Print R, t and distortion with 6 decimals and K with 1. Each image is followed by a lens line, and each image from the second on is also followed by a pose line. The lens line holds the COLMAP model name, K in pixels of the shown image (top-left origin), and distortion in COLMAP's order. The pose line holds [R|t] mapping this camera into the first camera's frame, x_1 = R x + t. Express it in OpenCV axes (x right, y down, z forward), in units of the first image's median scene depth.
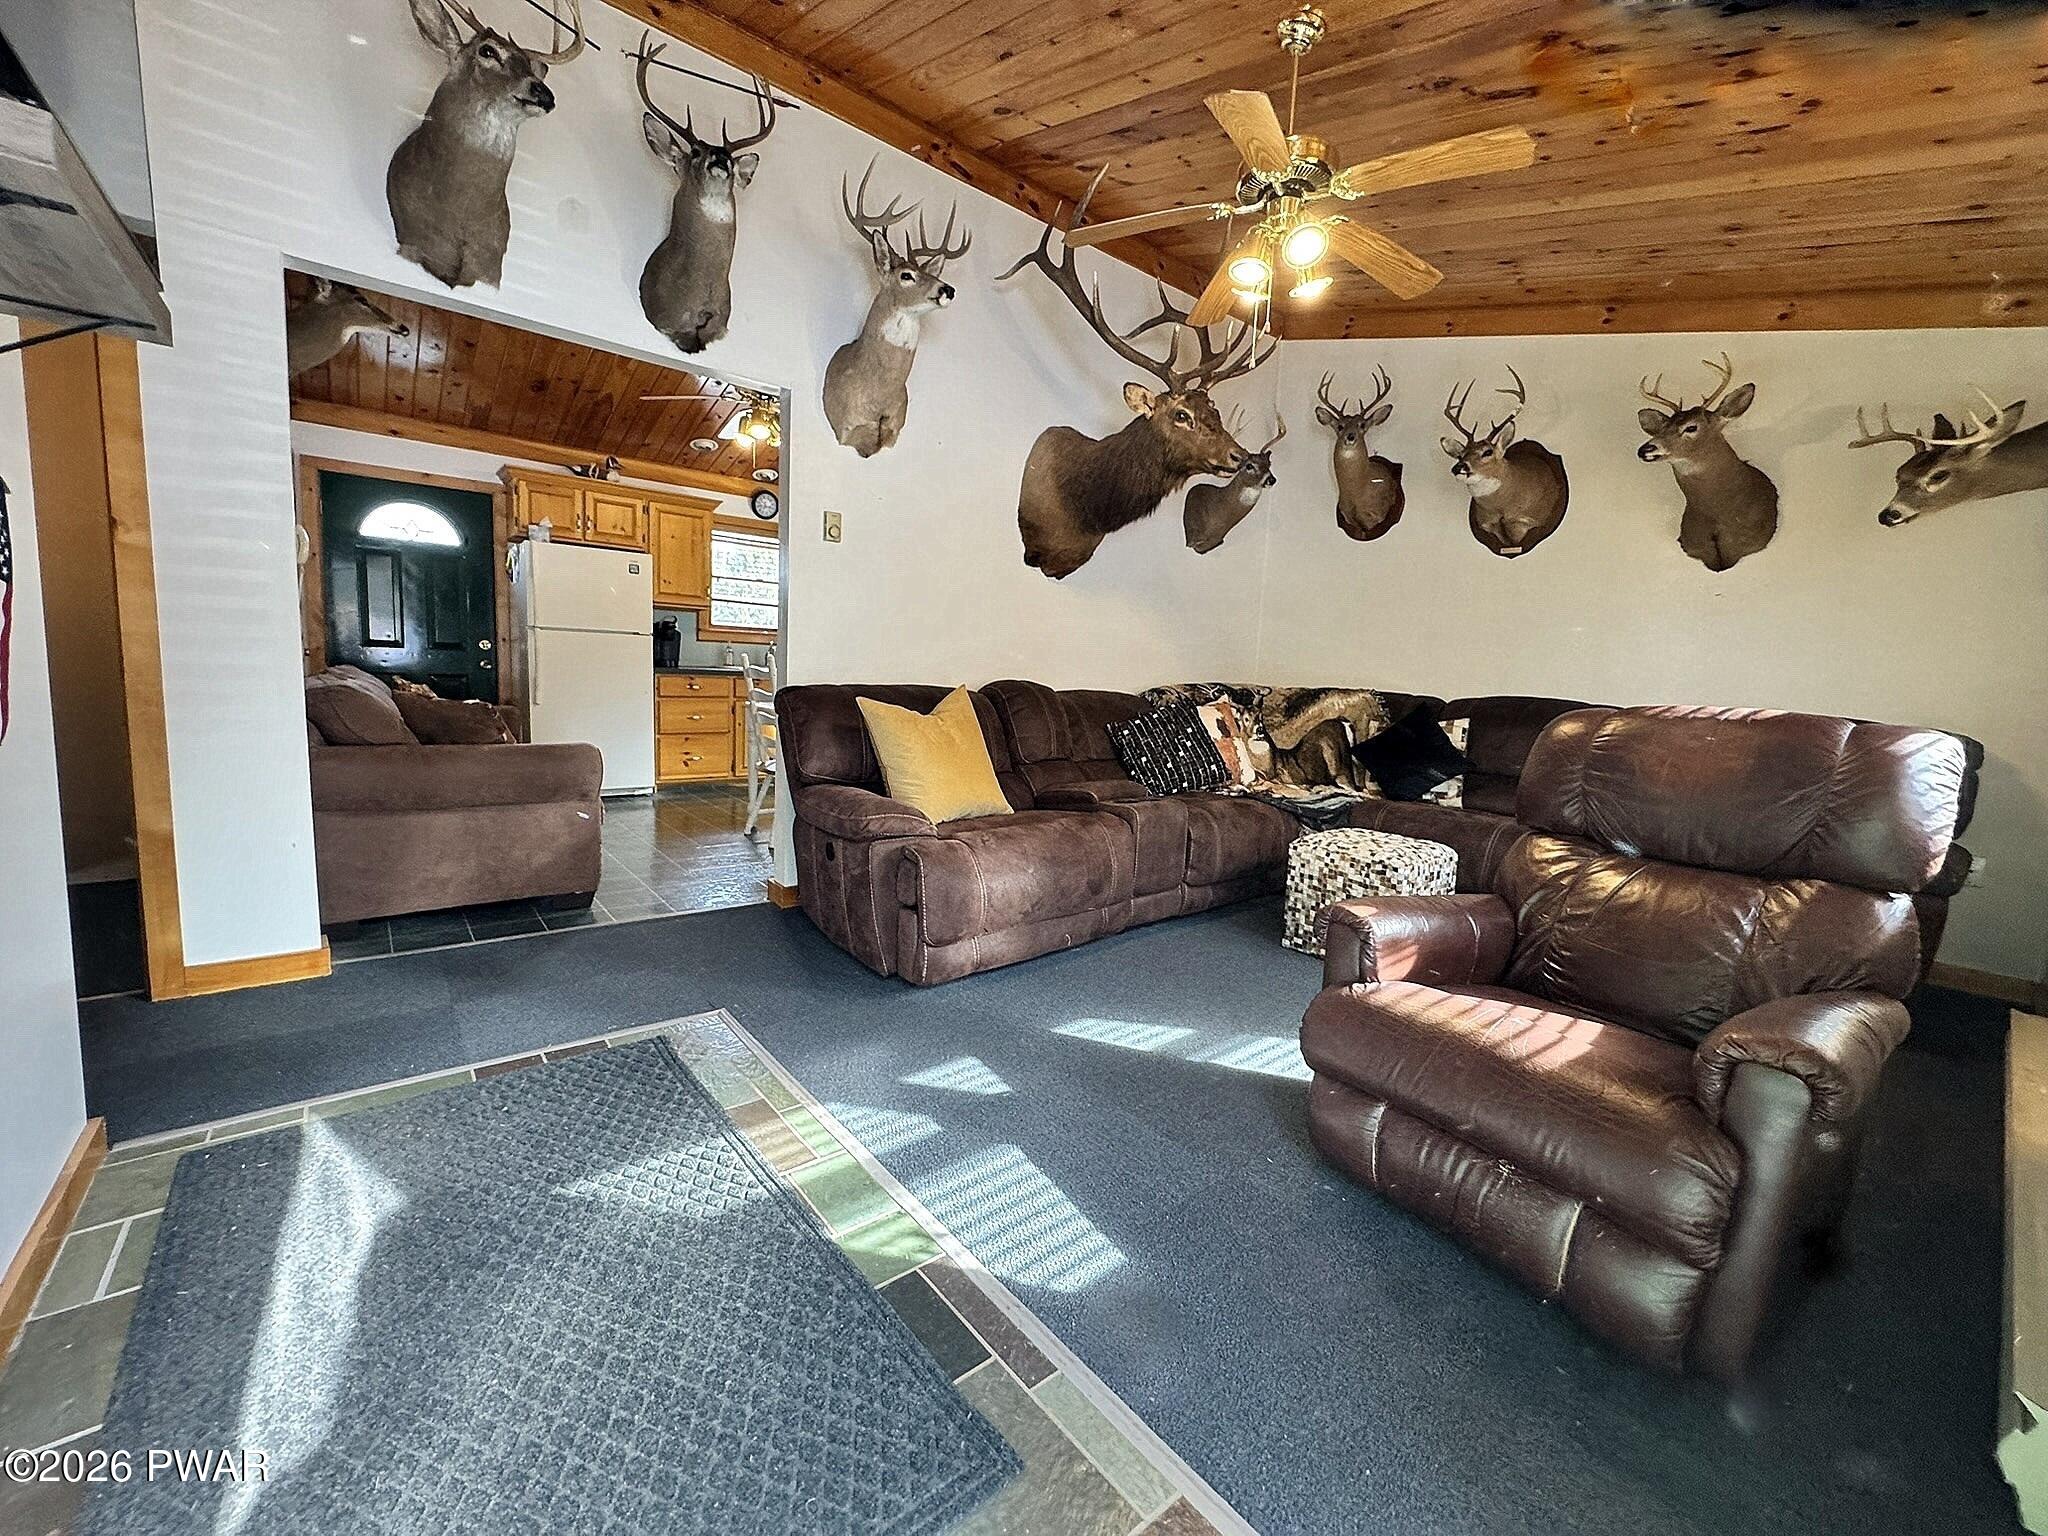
lens RADIAL K [[809.9, 0, 1024.7], [0, 809.9, 766.8], [0, 0, 1]] dist [-0.001114, 0.000114]
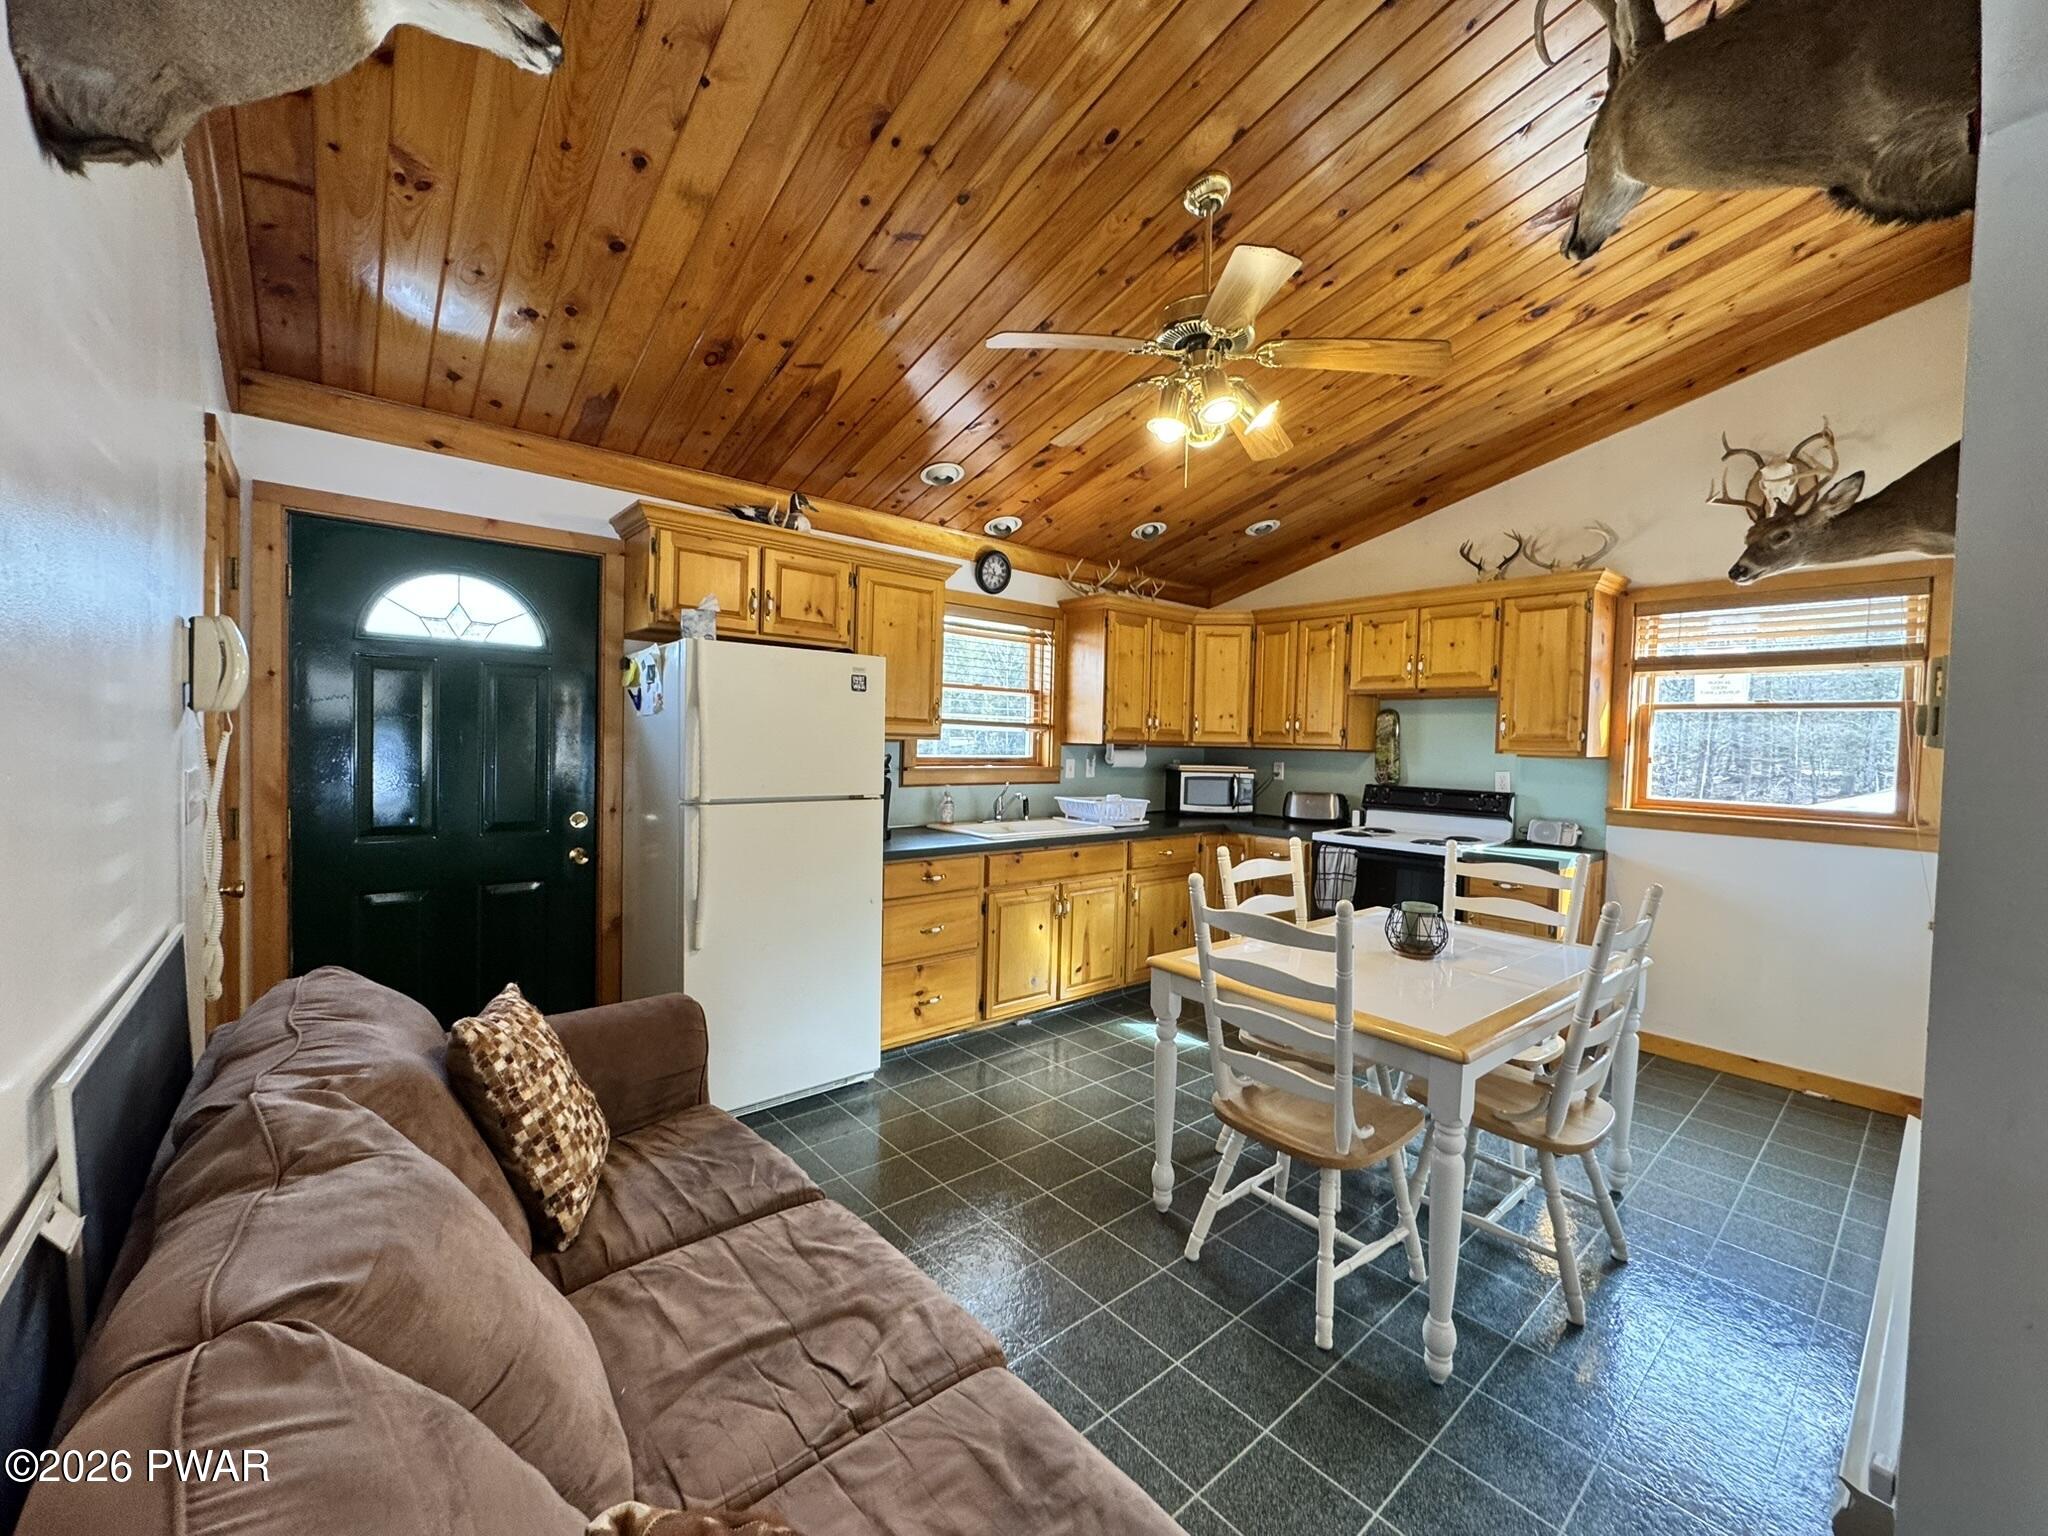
lens RADIAL K [[809.9, 0, 1025.5], [0, 809.9, 766.6], [0, 0, 1]] dist [-0.001114, 0.000114]
pose [[0.999616, -0.020423, 0.018703, -0.368960], [0.021994, 0.995872, -0.088065, -0.131669], [-0.016827, 0.088443, 0.995939, 0.436499]]
